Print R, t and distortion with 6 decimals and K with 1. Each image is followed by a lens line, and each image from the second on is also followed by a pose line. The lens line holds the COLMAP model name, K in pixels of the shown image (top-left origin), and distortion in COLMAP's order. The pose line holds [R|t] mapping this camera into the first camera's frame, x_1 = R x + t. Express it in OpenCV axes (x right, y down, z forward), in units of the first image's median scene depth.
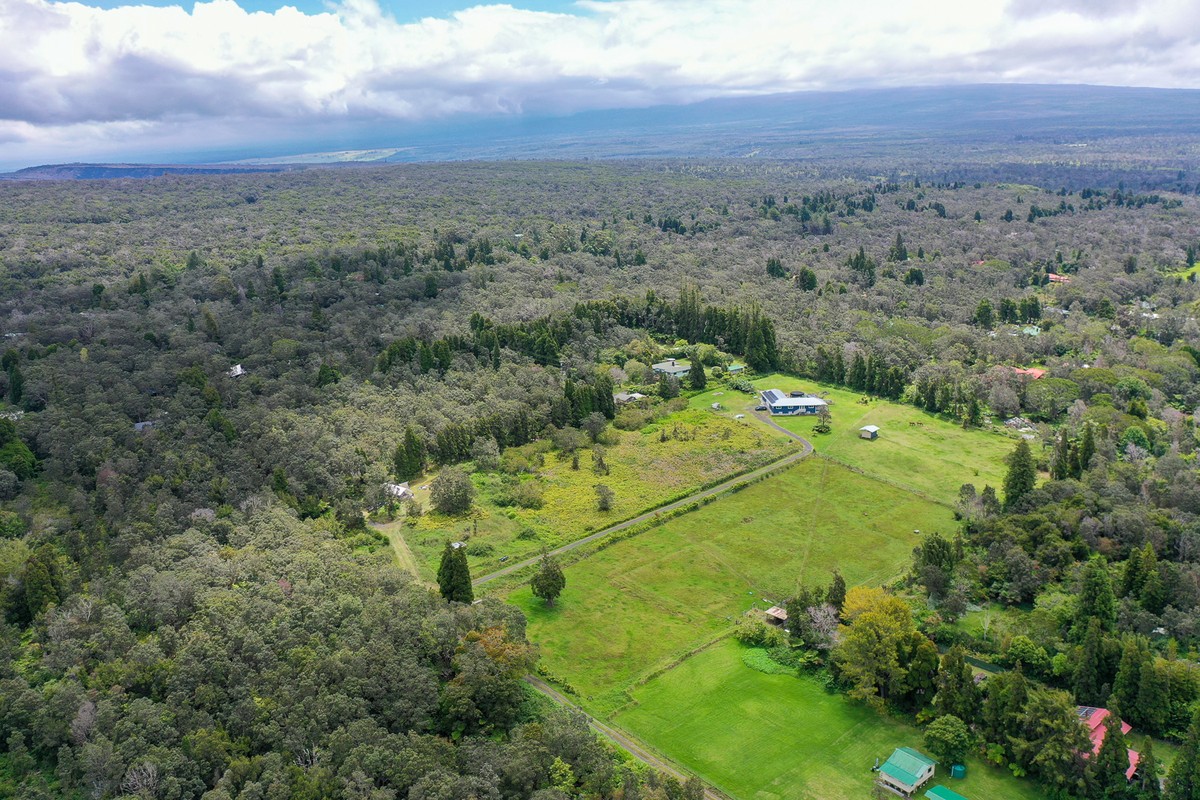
lens RADIAL K [[956.5, 0, 602.3], [0, 956.5, 398.4], [0, 0, 1]] dist [0.008877, 0.000159]
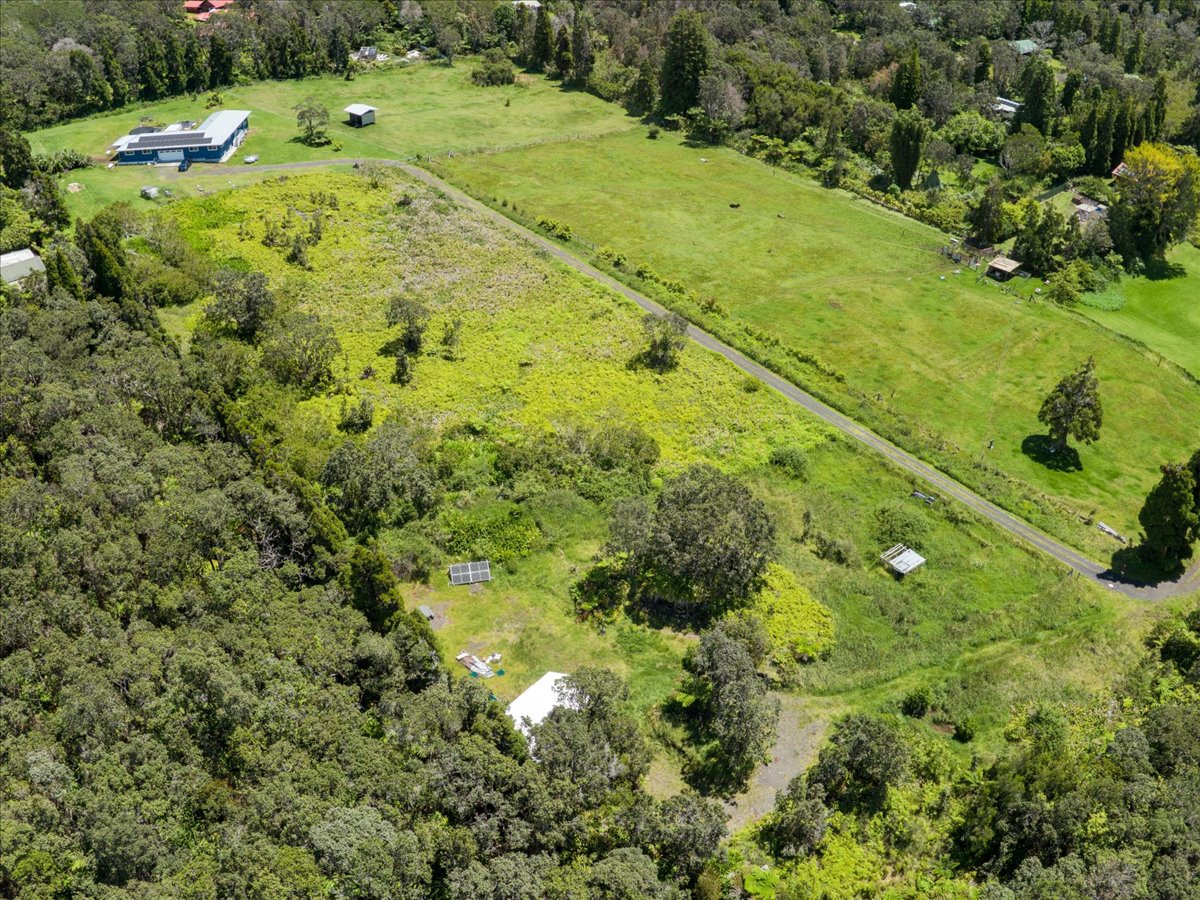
lens RADIAL K [[1027.3, 0, 598.9], [0, 1027.3, 446.4], [0, 0, 1]] dist [-0.203992, -0.009618]
pose [[0.033359, -0.572078, 0.819521, -0.314277], [0.242037, 0.800193, 0.548734, -0.094409], [-0.969693, 0.180049, 0.165158, 0.702795]]
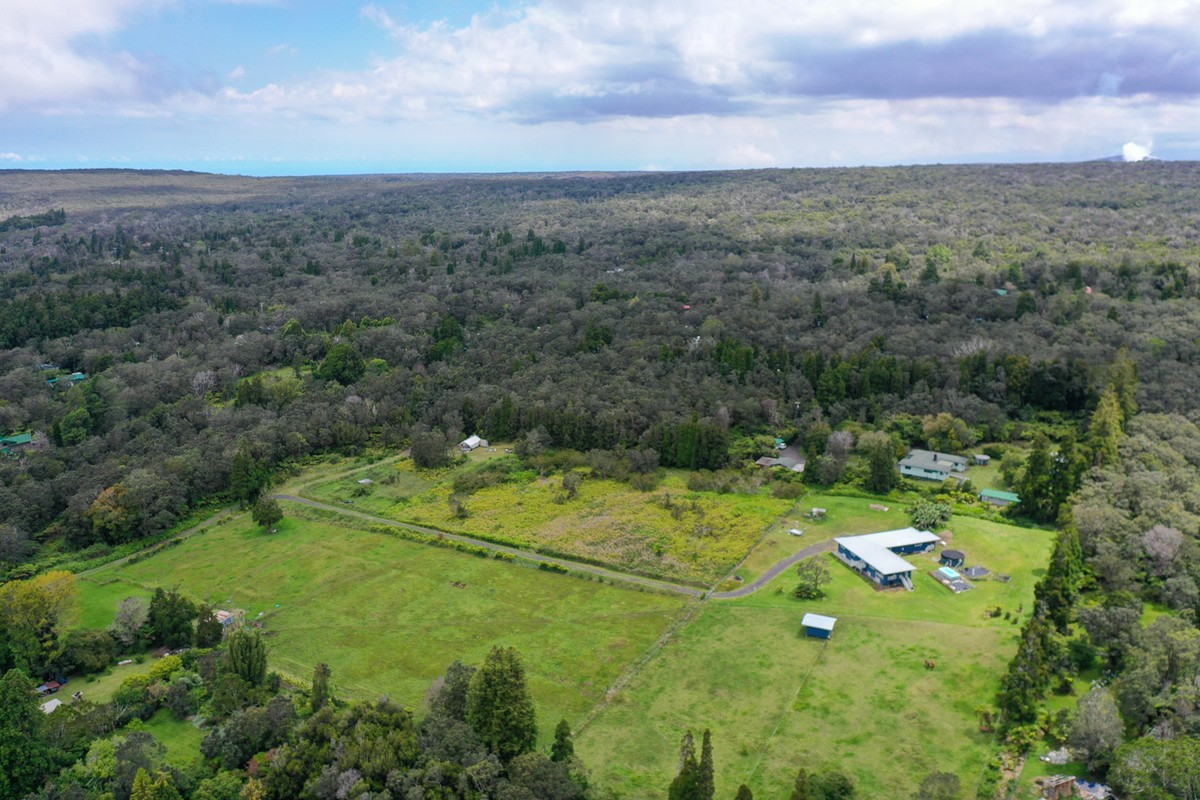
lens RADIAL K [[956.5, 0, 600.7], [0, 956.5, 400.9], [0, 0, 1]] dist [0.008877, 0.000159]
pose [[0.267226, 0.253175, -0.929781, 0.672979], [-0.233832, 0.953068, 0.192311, -0.159206], [0.934833, 0.166022, 0.313885, 0.594717]]
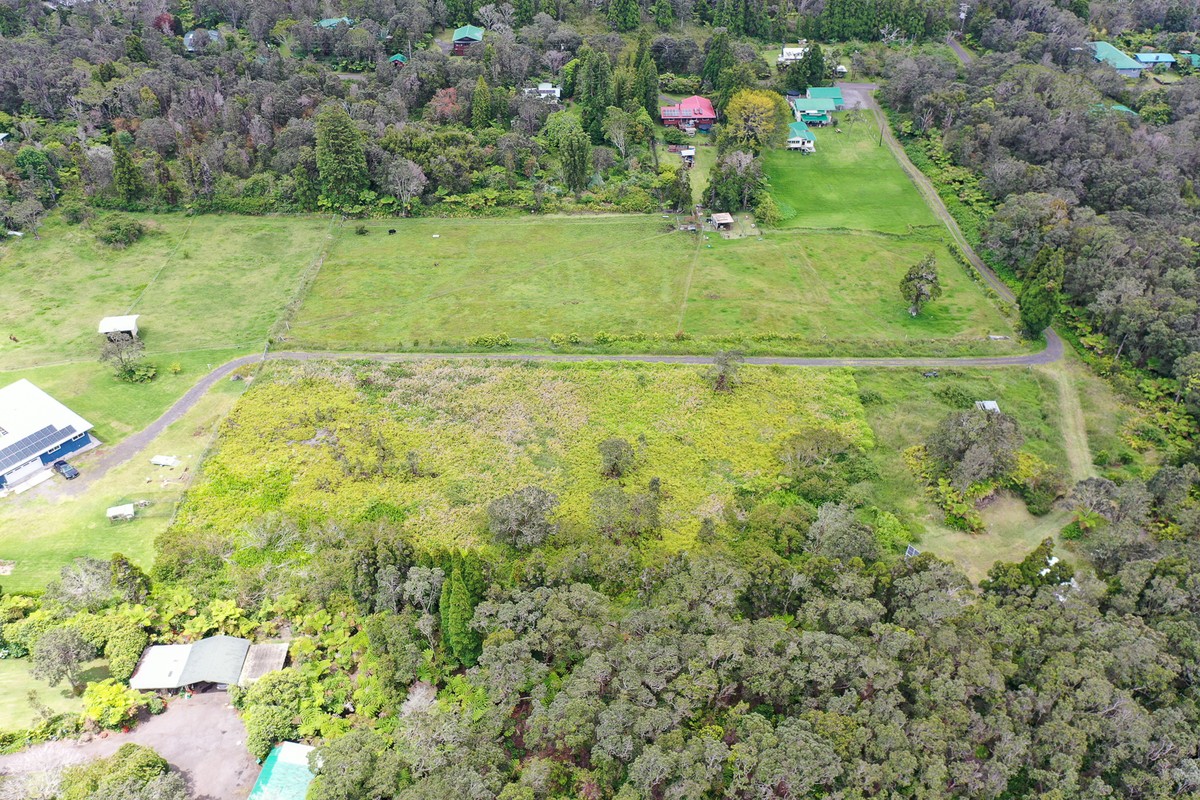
lens RADIAL K [[956.5, 0, 595.6], [0, 956.5, 397.9], [0, 0, 1]] dist [0.008877, 0.000159]
pose [[-0.768629, -0.376073, 0.517473, -0.189764], [0.165168, 0.664835, 0.728501, -0.252274], [-0.618004, 0.645417, -0.448896, 0.981036]]
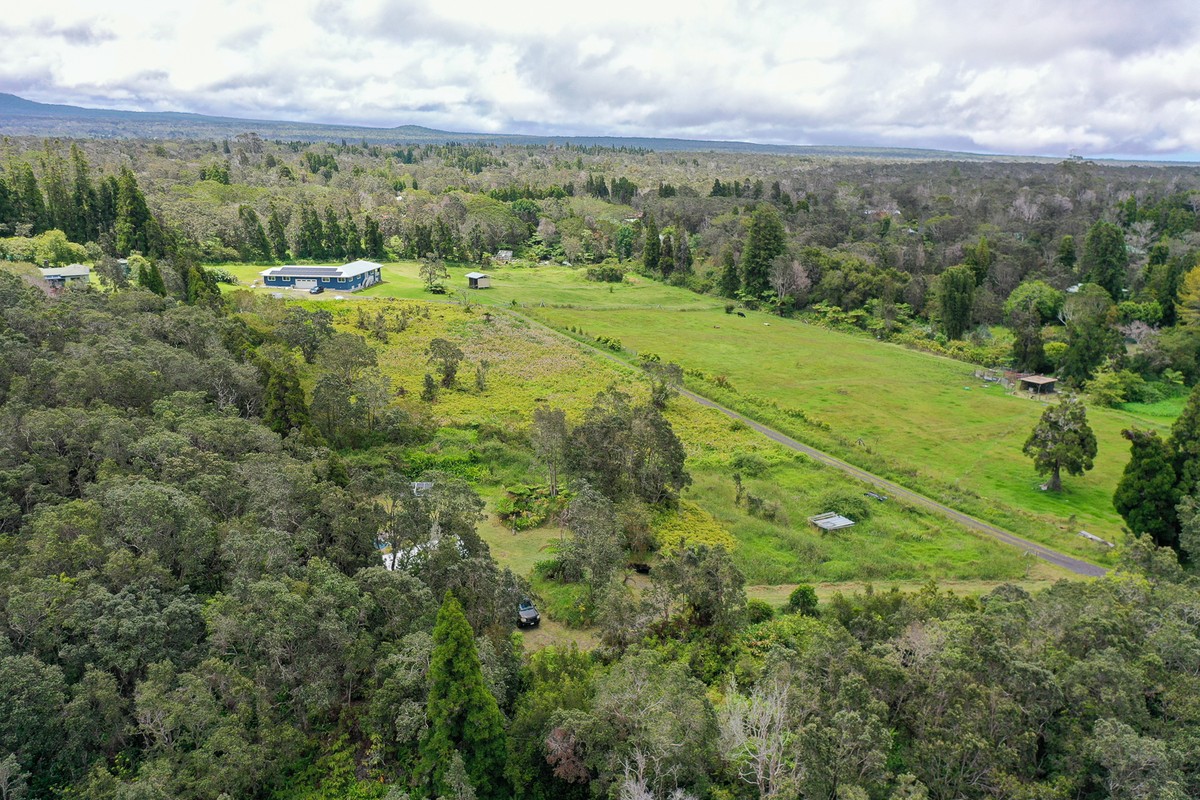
lens RADIAL K [[956.5, 0, 601.0], [0, 956.5, 399.5], [0, 0, 1]] dist [0.008877, 0.000159]
pose [[0.222441, -0.249688, 0.942431, -0.360297], [0.247106, 0.949524, 0.193243, 0.003442], [-0.943111, 0.189895, 0.272913, 0.654054]]
